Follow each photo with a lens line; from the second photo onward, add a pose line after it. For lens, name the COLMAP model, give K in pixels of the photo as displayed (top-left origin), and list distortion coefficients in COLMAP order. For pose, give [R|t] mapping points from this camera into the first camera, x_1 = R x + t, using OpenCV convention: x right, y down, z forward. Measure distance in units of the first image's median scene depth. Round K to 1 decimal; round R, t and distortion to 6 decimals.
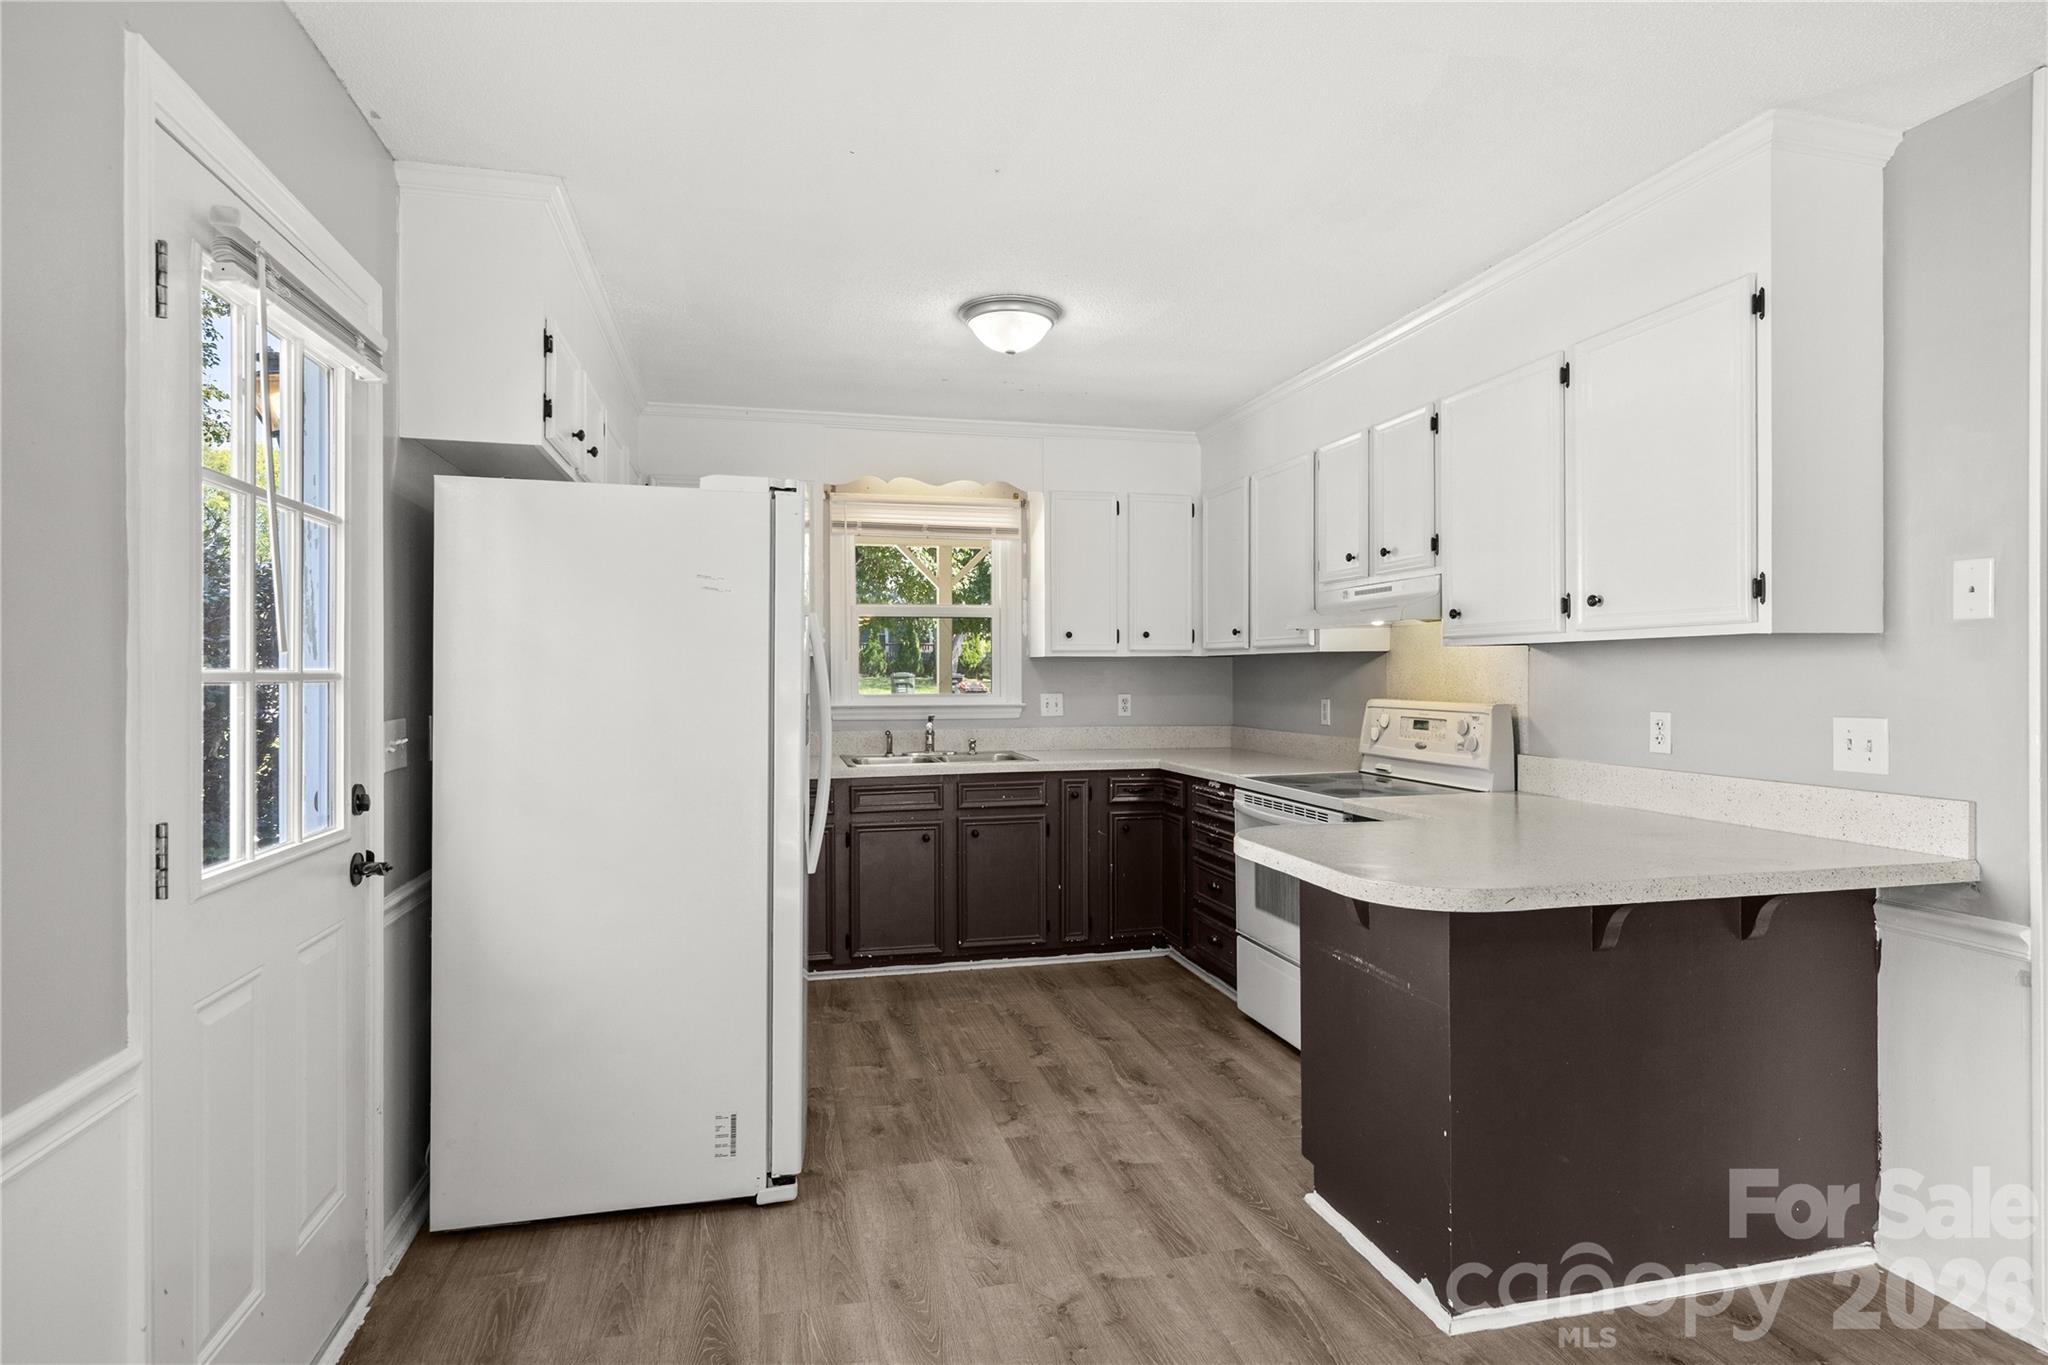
lens RADIAL K [[1087.0, 0, 1023.1], [0, 1087.0, 670.9], [0, 0, 1]] dist [-0.003441, 0.012997]
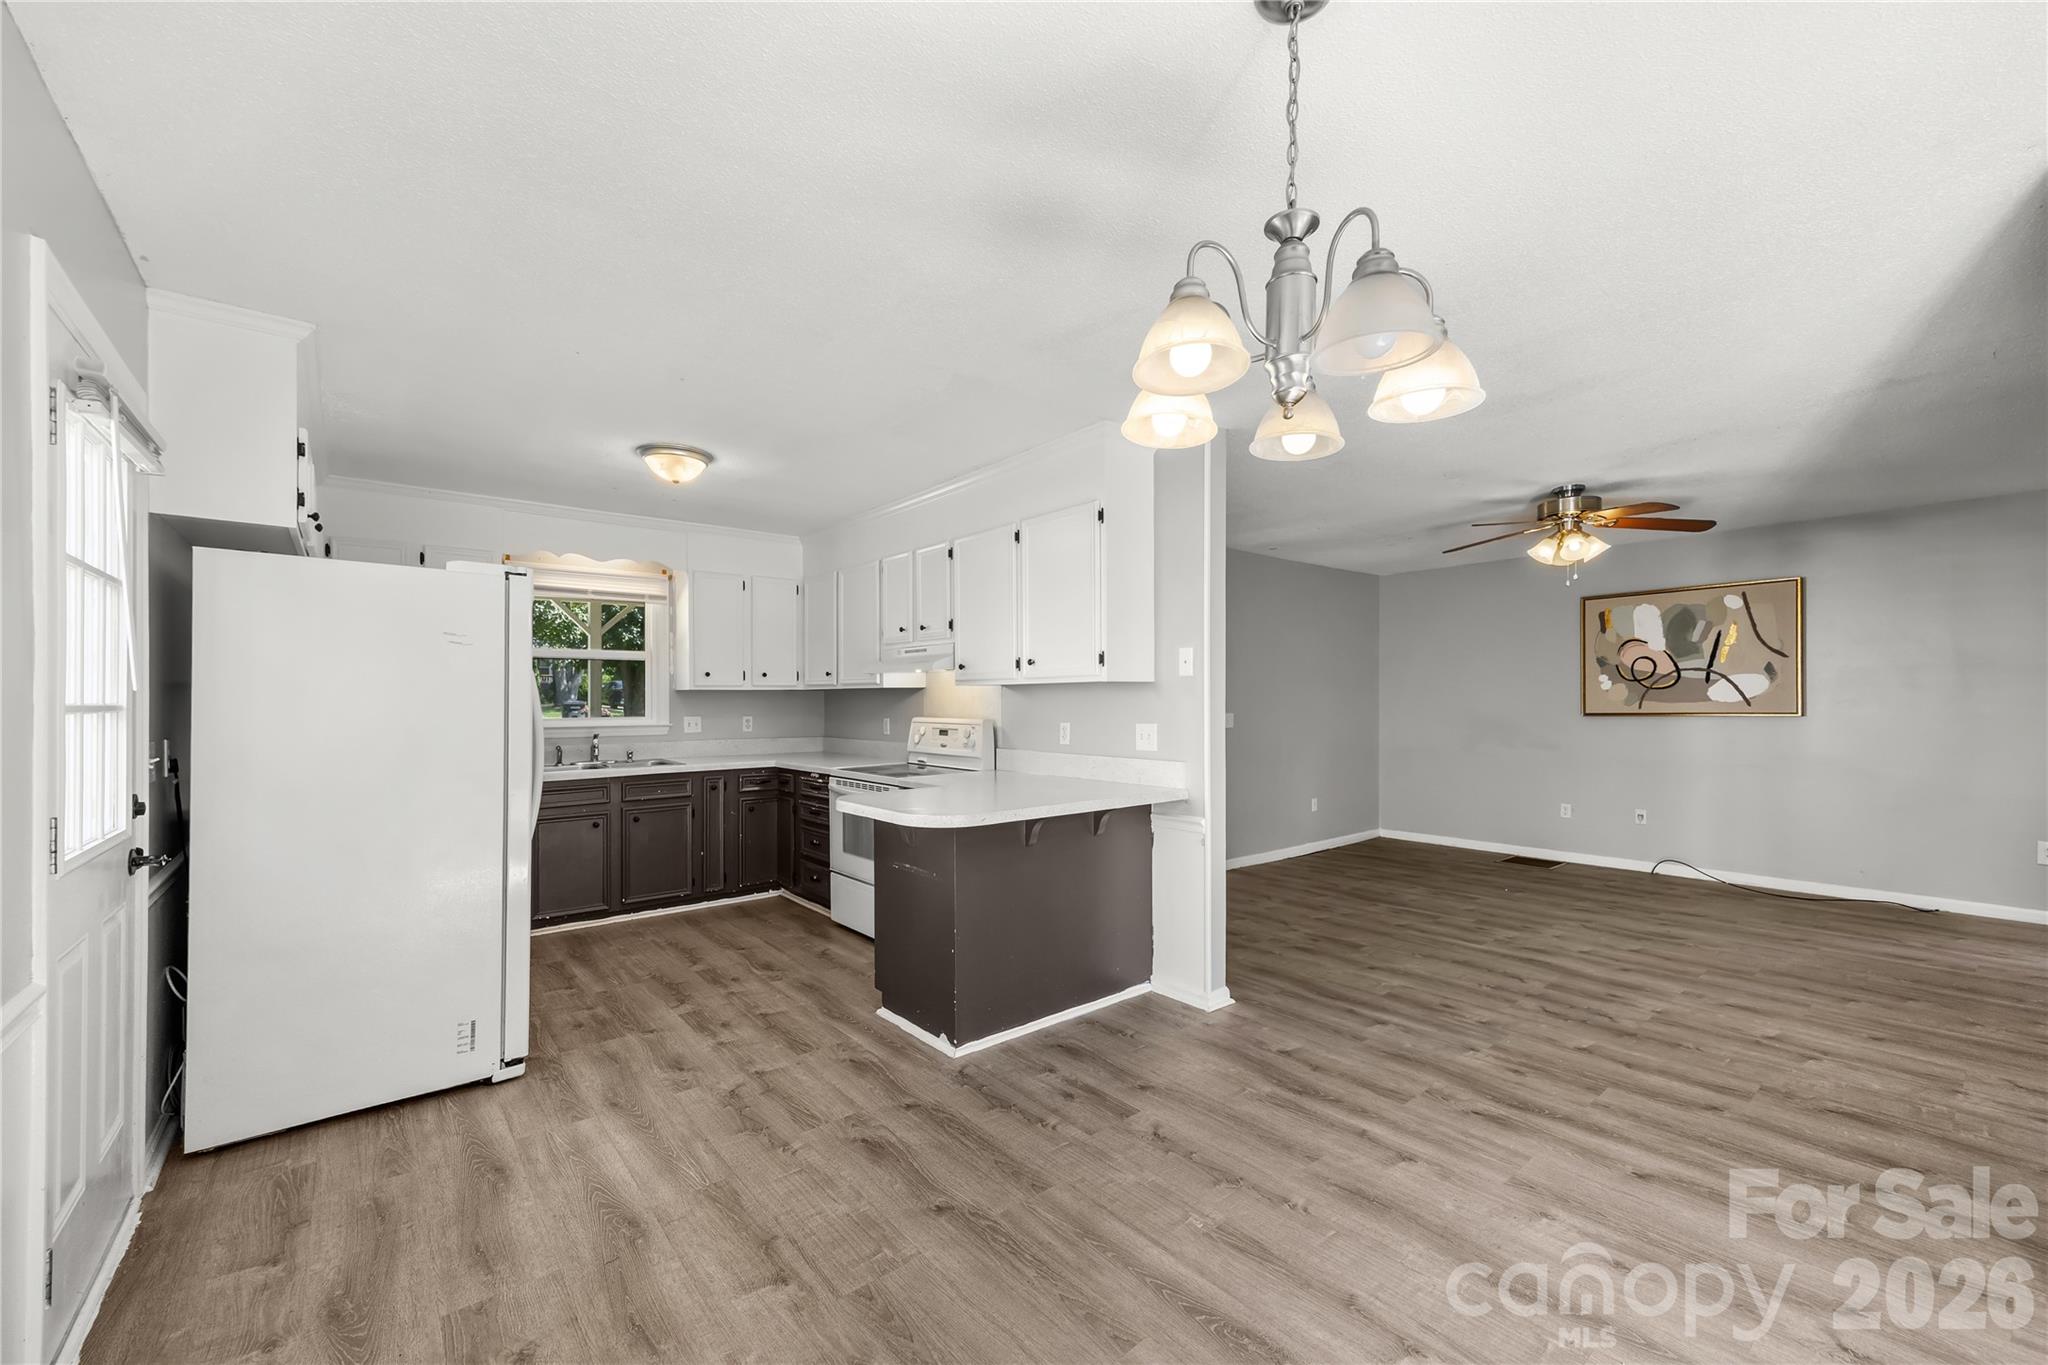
lens RADIAL K [[821.8, 0, 1021.6], [0, 821.8, 696.6], [0, 0, 1]] dist [0.022948, -0.000046]
pose [[0.905123, -0.000468, 0.425150, -0.070772], [0.001201, 0.999998, -0.001457, -0.003714], [-0.425149, 0.001830, 0.905122, -0.222555]]
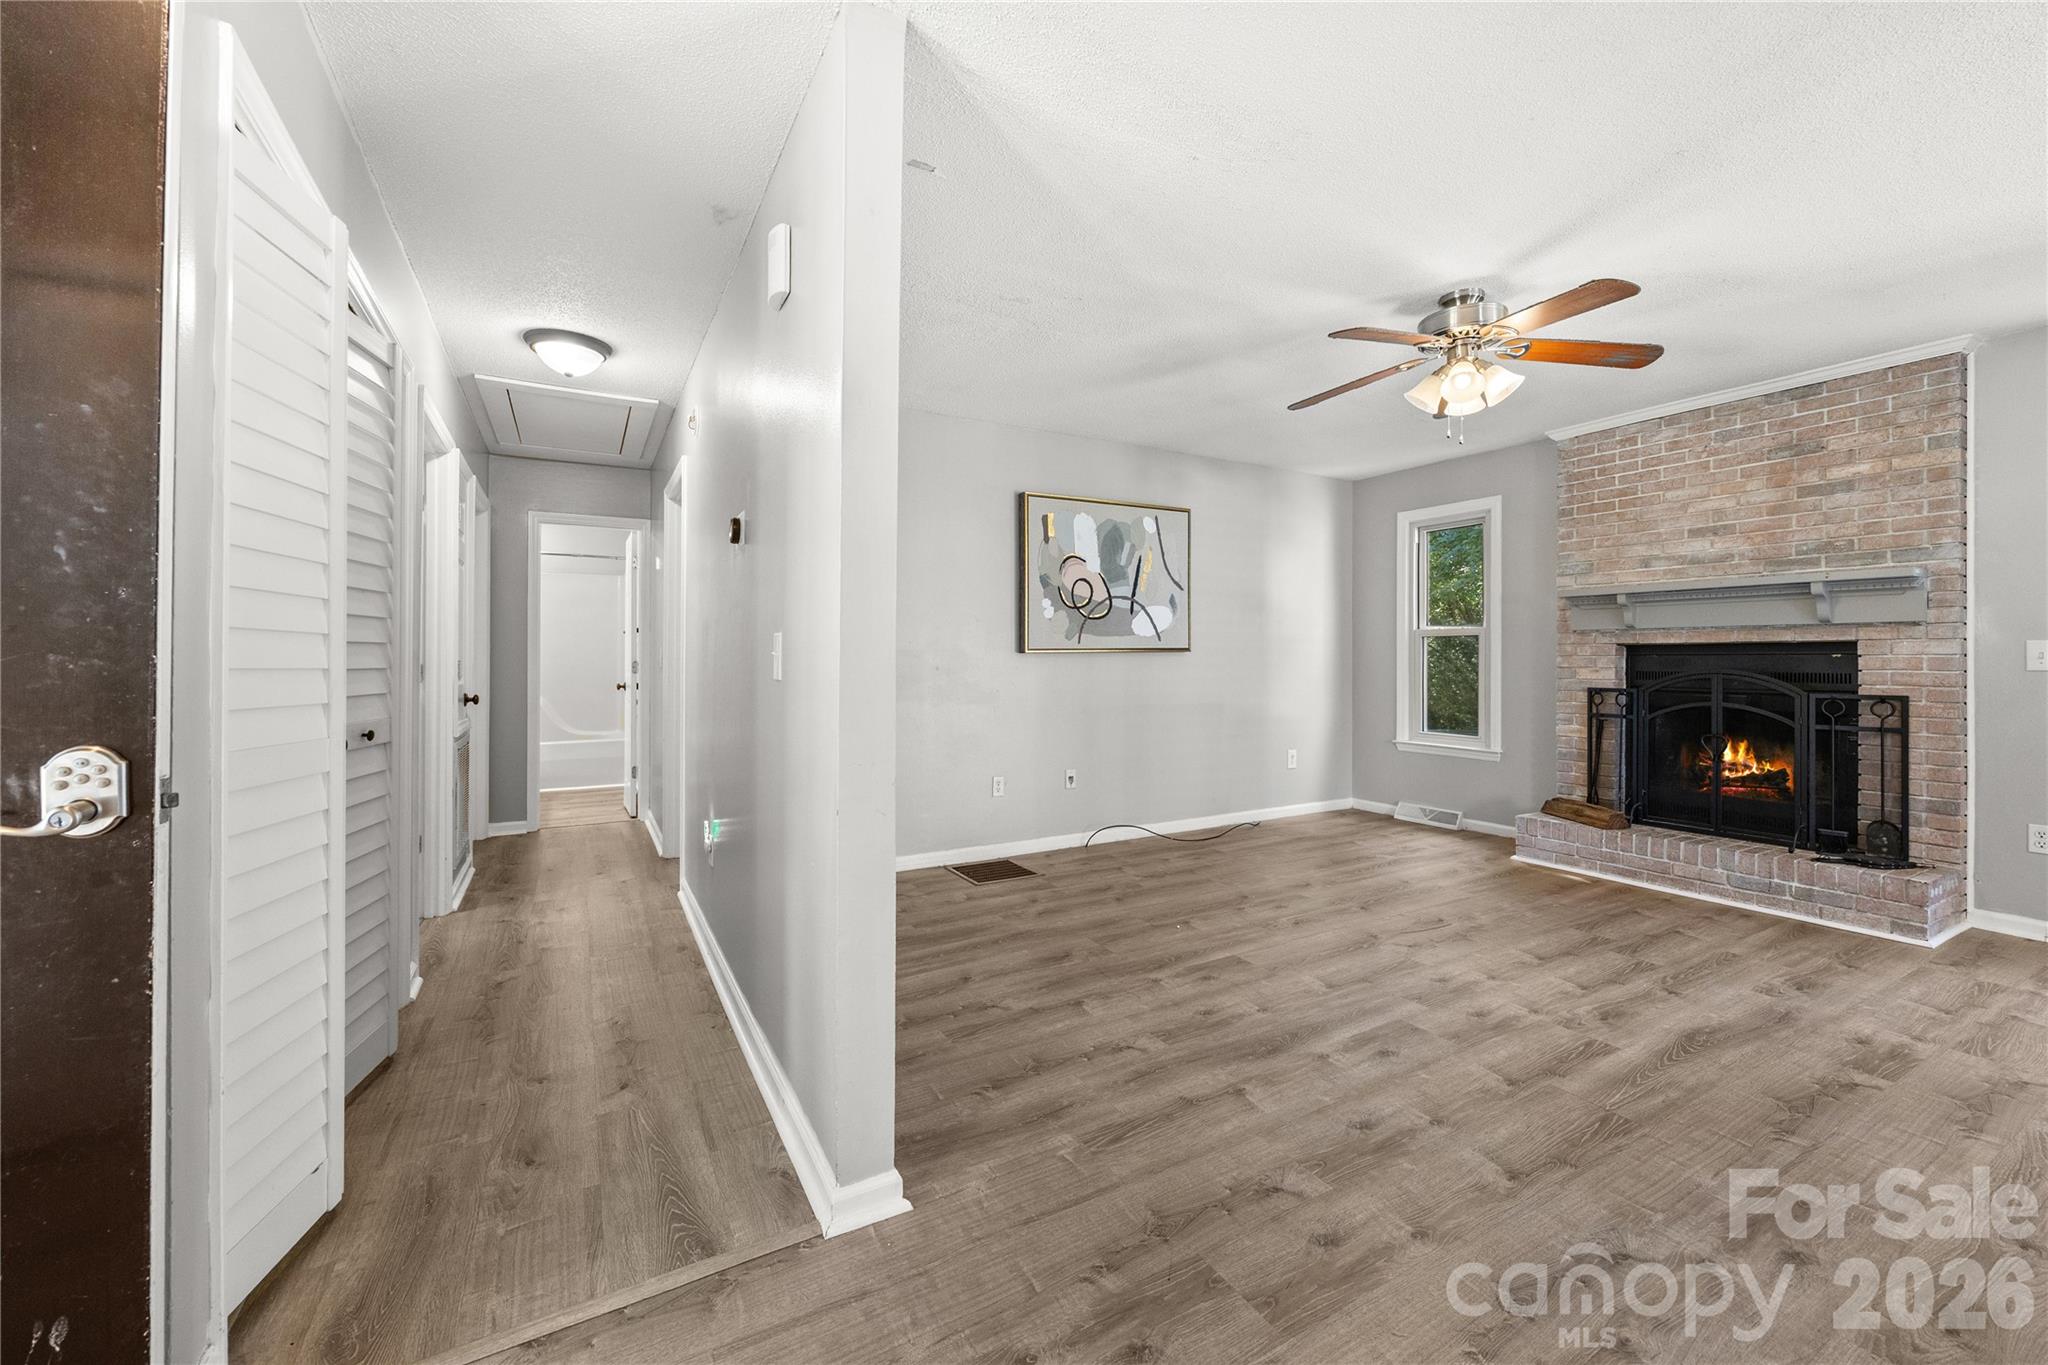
lens RADIAL K [[802.4, 0, 1026.3], [0, 802.4, 655.5], [0, 0, 1]] dist [0.004358, -0.000095]
pose [[-0.270481, 0.006038, 0.962706, 0.645047], [-0.001137, 0.999978, -0.006591, 0.055967], [-0.962725, -0.002878, -0.270468, 1.418474]]
